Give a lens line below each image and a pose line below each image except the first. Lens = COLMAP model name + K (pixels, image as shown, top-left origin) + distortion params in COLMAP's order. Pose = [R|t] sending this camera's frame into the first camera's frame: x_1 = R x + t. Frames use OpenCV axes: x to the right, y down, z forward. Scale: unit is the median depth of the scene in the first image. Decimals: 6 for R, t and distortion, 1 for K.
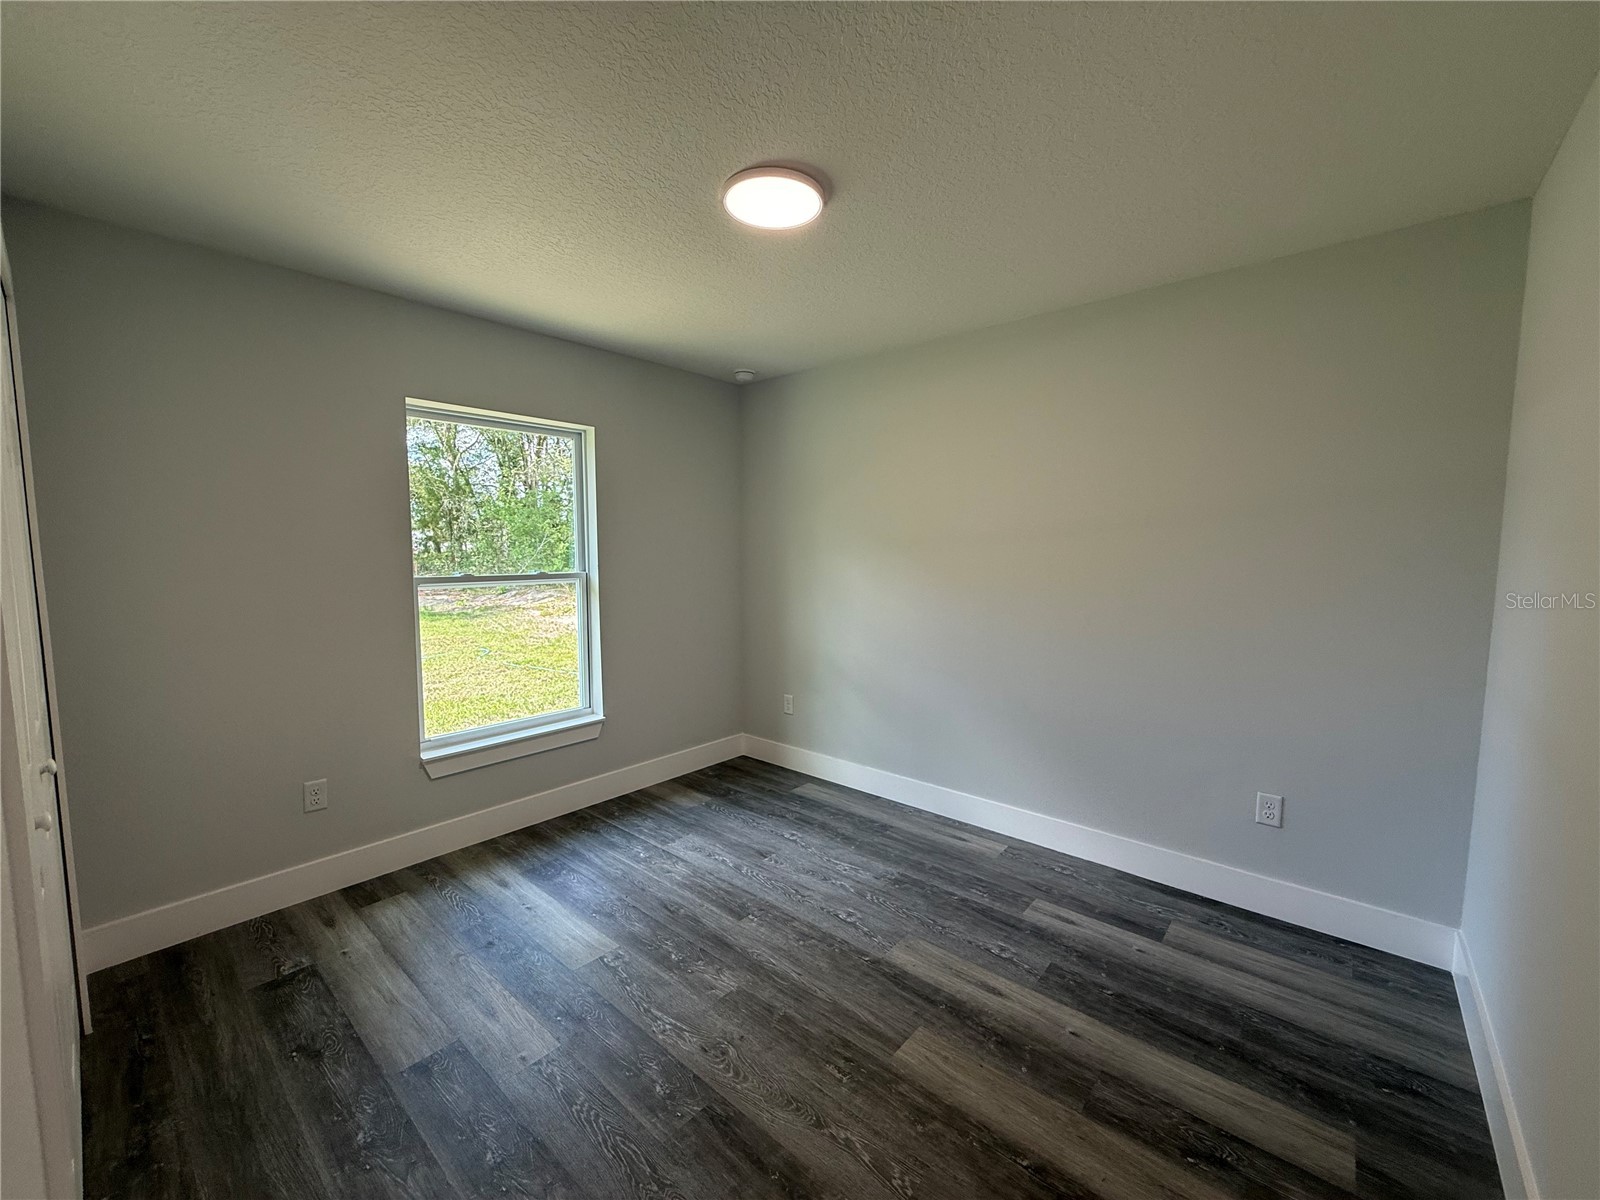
lens RADIAL K [[635.6, 0, 800.1], [0, 635.6, 602.2], [0, 0, 1]] dist [-0.000490, -0.000142]
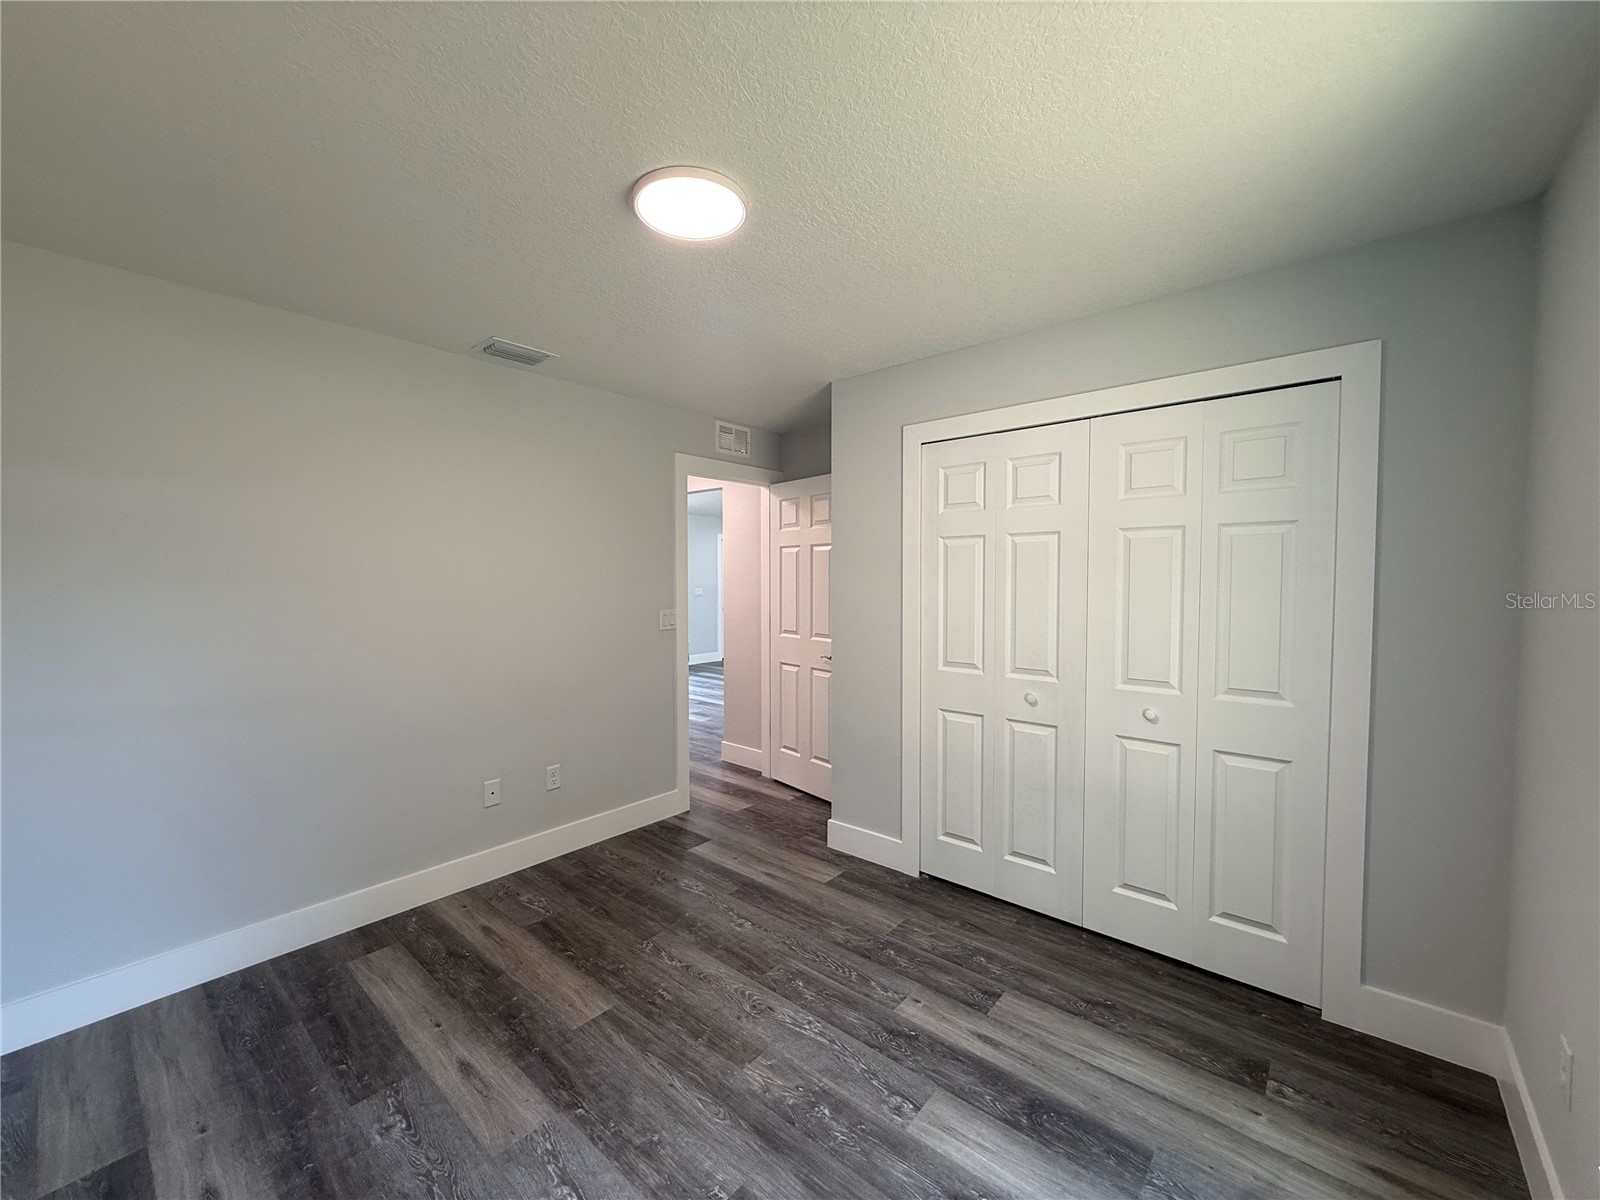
lens RADIAL K [[635.6, 0, 800.1], [0, 635.6, 602.2], [0, 0, 1]] dist [-0.000490, -0.000142]
pose [[-0.999986, 0.002428, -0.004745, -0.186174], [0.001808, 0.991973, 0.126440, -0.181602], [0.005014, 0.126430, -0.991963, 1.916440]]
